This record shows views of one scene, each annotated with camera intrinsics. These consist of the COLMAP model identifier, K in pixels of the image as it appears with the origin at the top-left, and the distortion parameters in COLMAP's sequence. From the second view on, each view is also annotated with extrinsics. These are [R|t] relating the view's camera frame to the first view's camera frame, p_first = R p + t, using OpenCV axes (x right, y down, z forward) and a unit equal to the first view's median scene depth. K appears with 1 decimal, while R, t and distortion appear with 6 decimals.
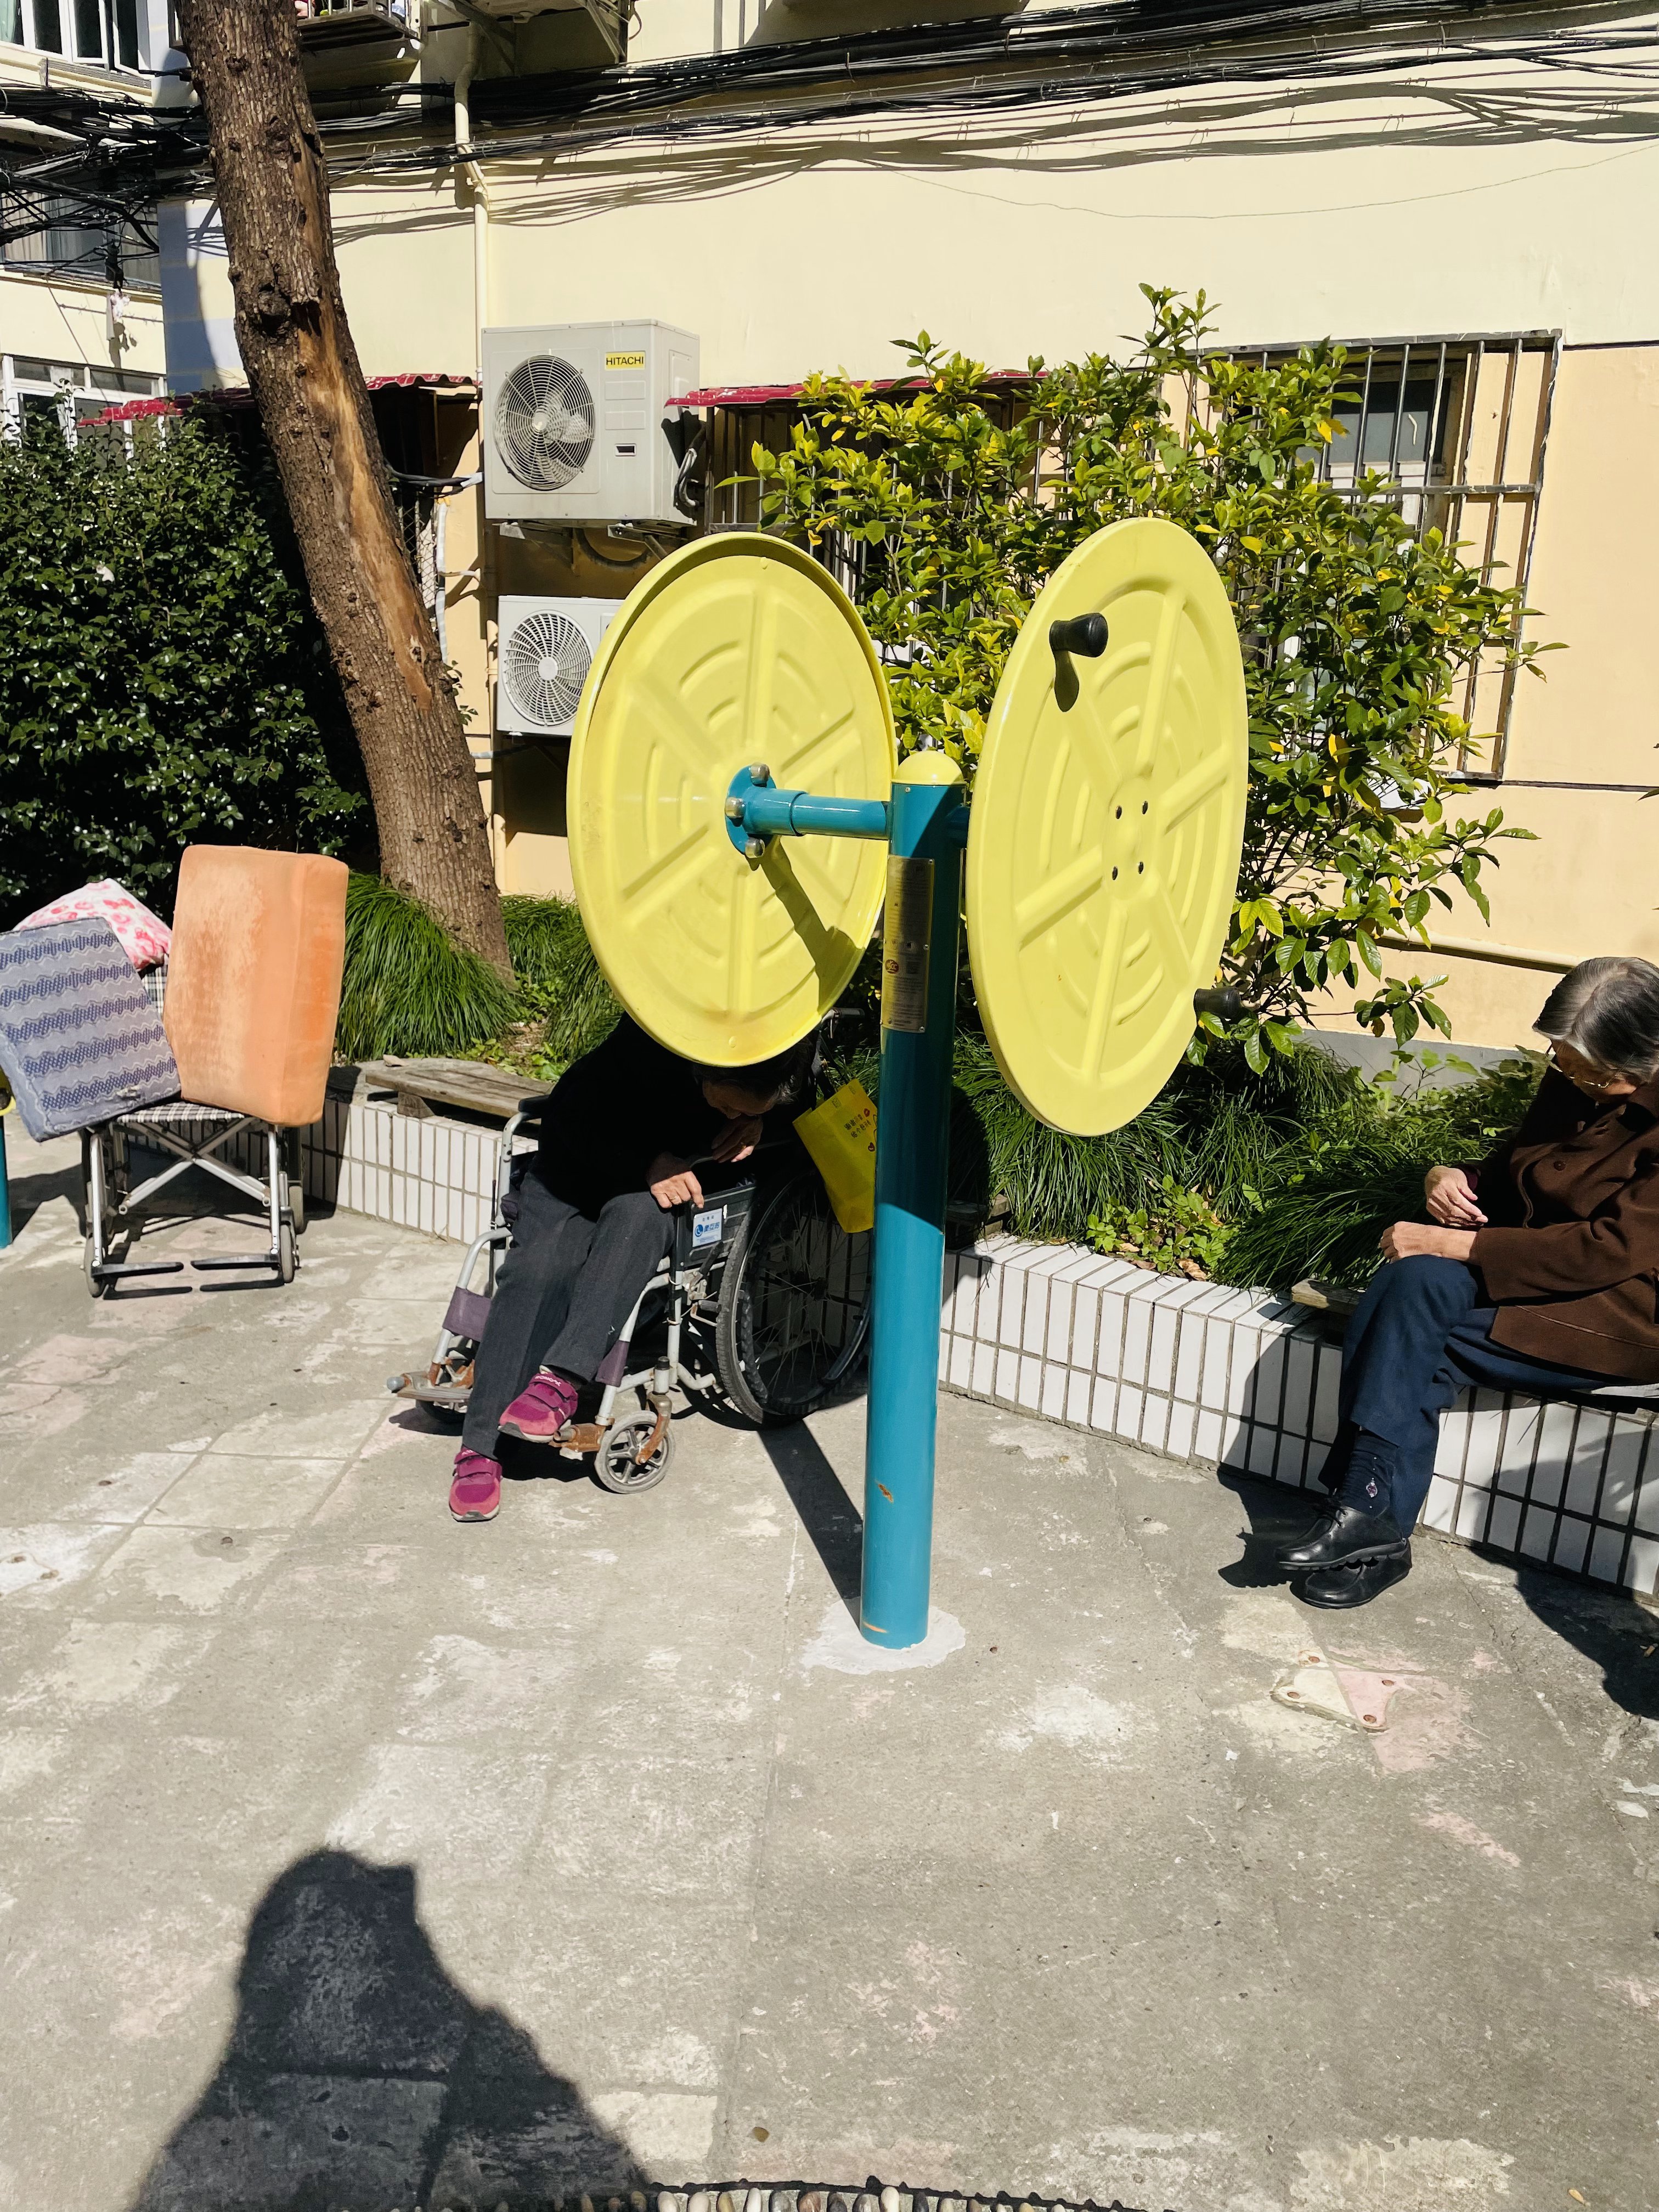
lens RADIAL K [[1678.9, 0, 833.7], [0, 1678.9, 1122.9], [0, 0, 1]] dist [0.054495, -0.072062]
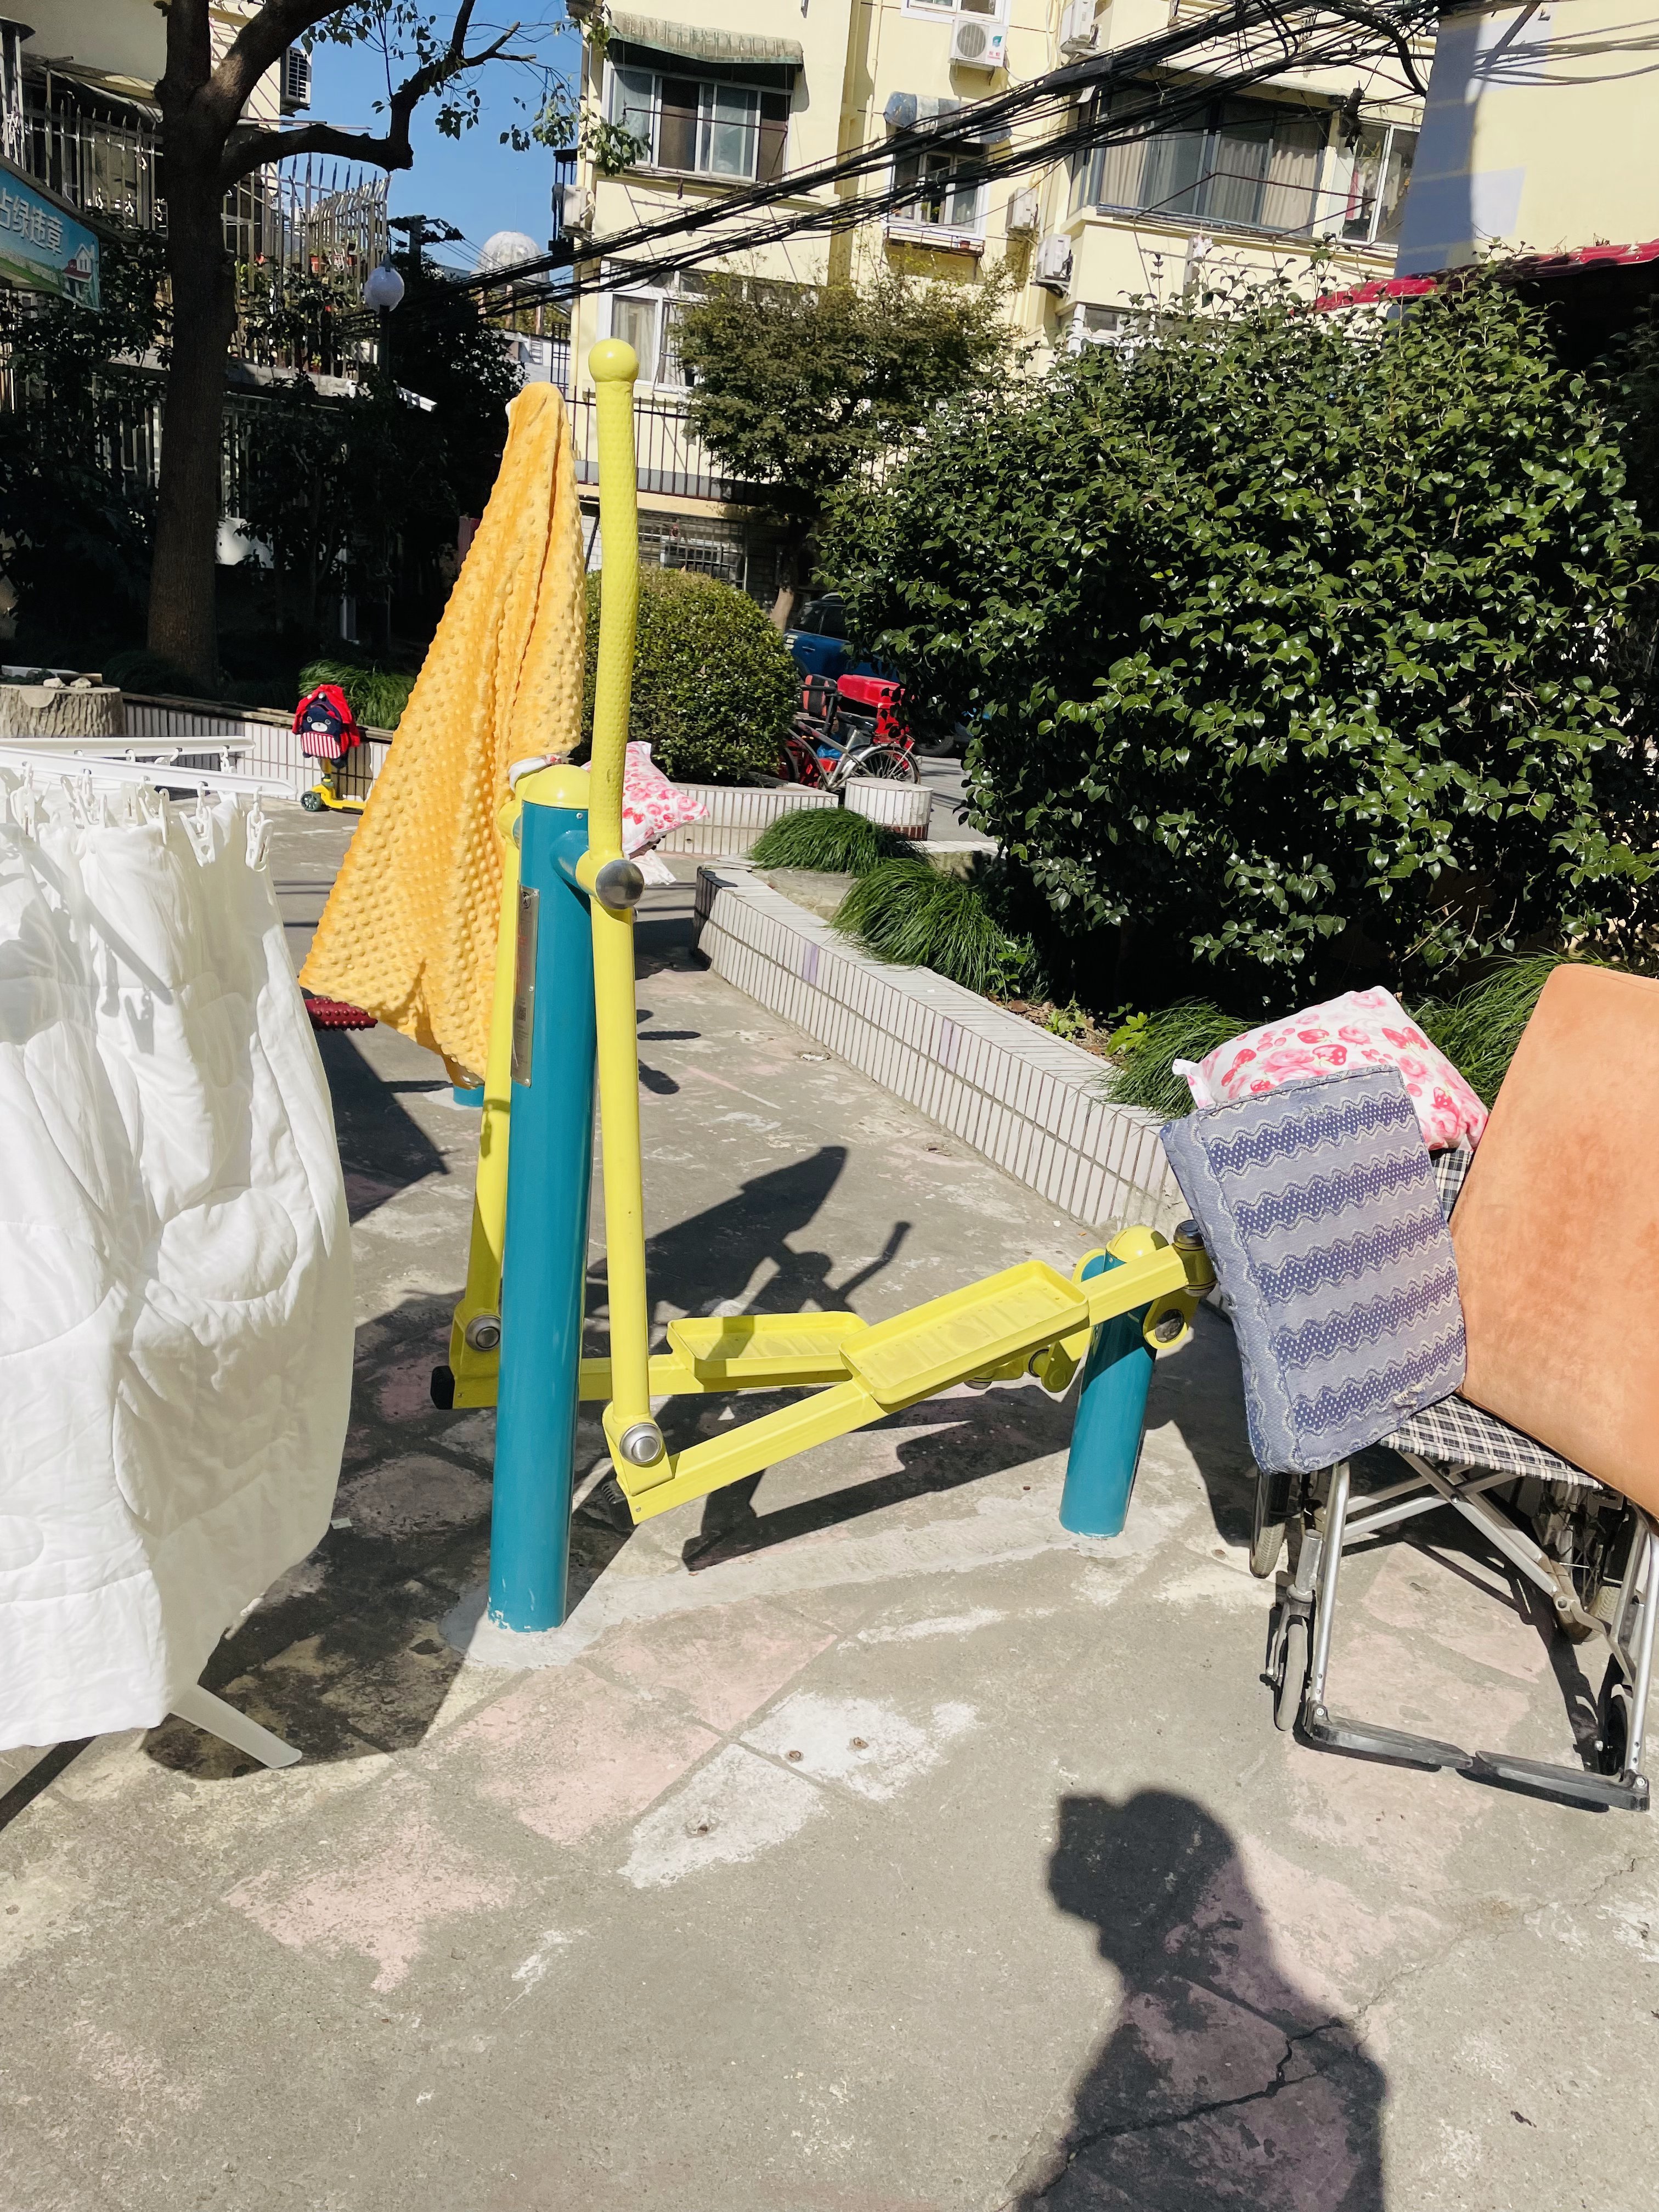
lens RADIAL K [[1678.9, 0, 821.8], [0, 1678.9, 1127.2], [0, 0, 1]] dist [0.054495, -0.072062]
pose [[0.861510, 0.201467, -0.466061, -0.247476], [-0.192719, 0.978968, 0.066945, -0.077389], [0.469745, 0.032145, 0.882216, 0.295212]]
